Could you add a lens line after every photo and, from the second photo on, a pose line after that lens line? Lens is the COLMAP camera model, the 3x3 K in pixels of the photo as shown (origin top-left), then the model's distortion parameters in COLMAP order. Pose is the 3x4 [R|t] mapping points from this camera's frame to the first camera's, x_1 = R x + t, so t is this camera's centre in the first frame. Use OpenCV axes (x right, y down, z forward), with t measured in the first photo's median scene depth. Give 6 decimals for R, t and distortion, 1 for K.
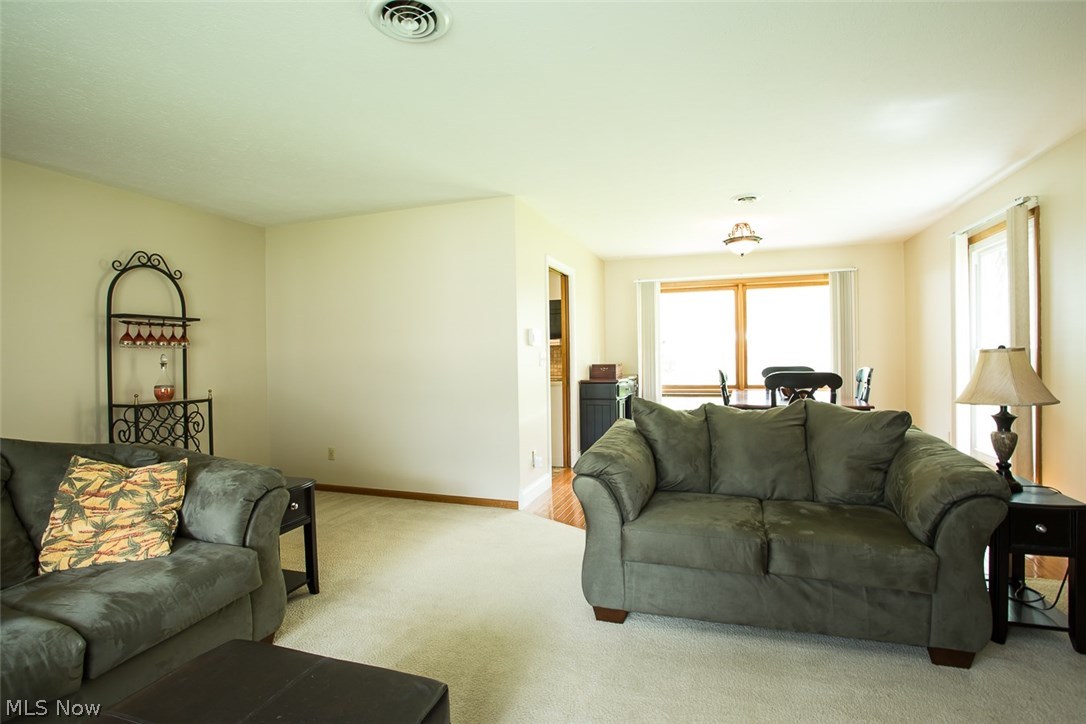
lens RADIAL K [[533.6, 0, 543.0], [0, 533.6, 362.0], [0, 0, 1]] dist [-0.068136, 0.000231]
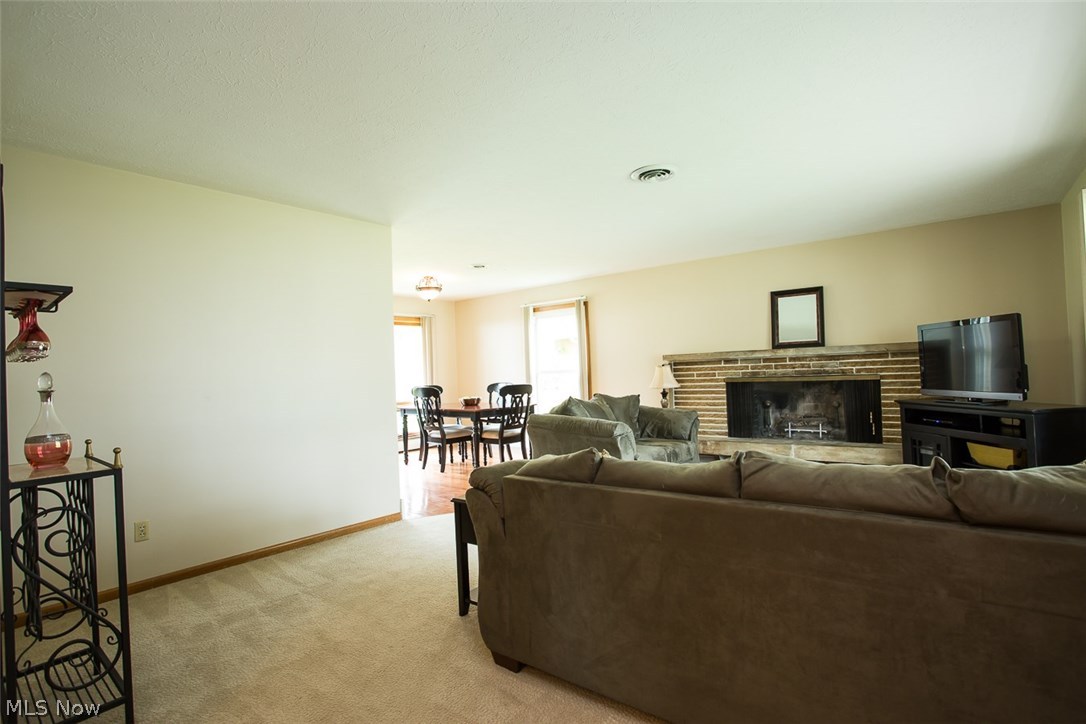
lens RADIAL K [[533.6, 0, 543.0], [0, 533.6, 362.0], [0, 0, 1]] dist [-0.068136, 0.000231]
pose [[0.358366, 0.019129, 0.933385, -0.754222], [0.038940, 0.998614, -0.035416, 0.007547], [-0.932769, 0.049038, 0.357124, 0.276629]]
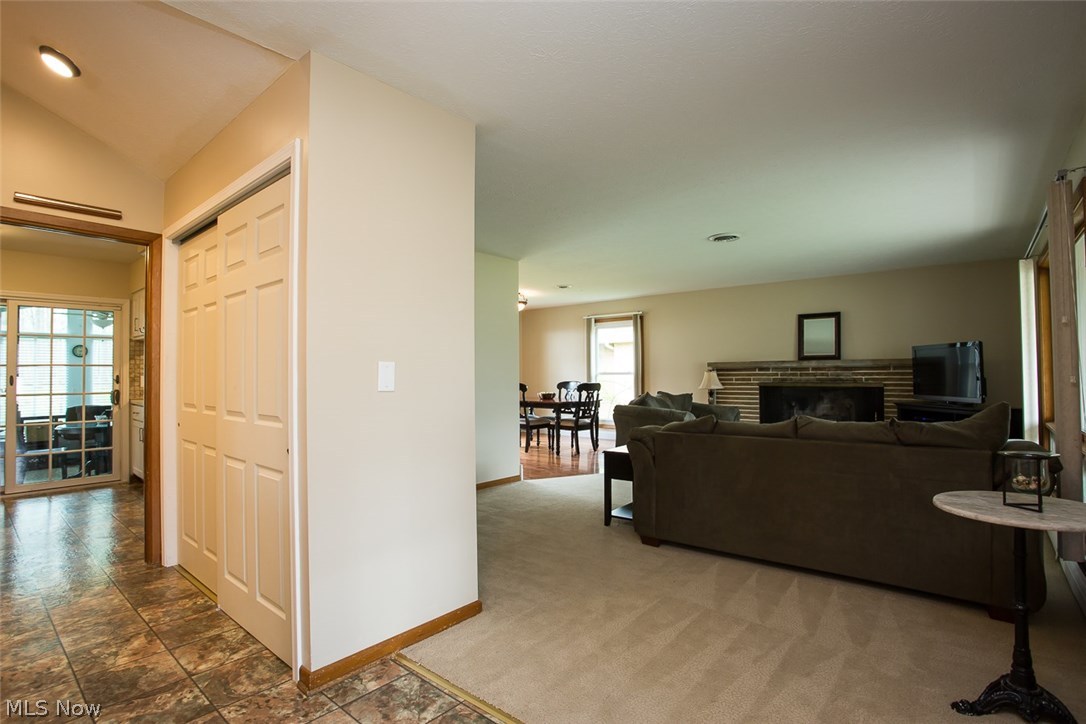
lens RADIAL K [[528.2, 0, 543.0], [0, 528.2, 362.0], [0, 0, 1]] dist [-0.069819, 0.000248]
pose [[0.384094, 0.033254, 0.922695, -1.077877], [0.008935, 0.999171, -0.039730, 0.012696], [-0.923251, 0.023504, 0.383478, 0.318808]]
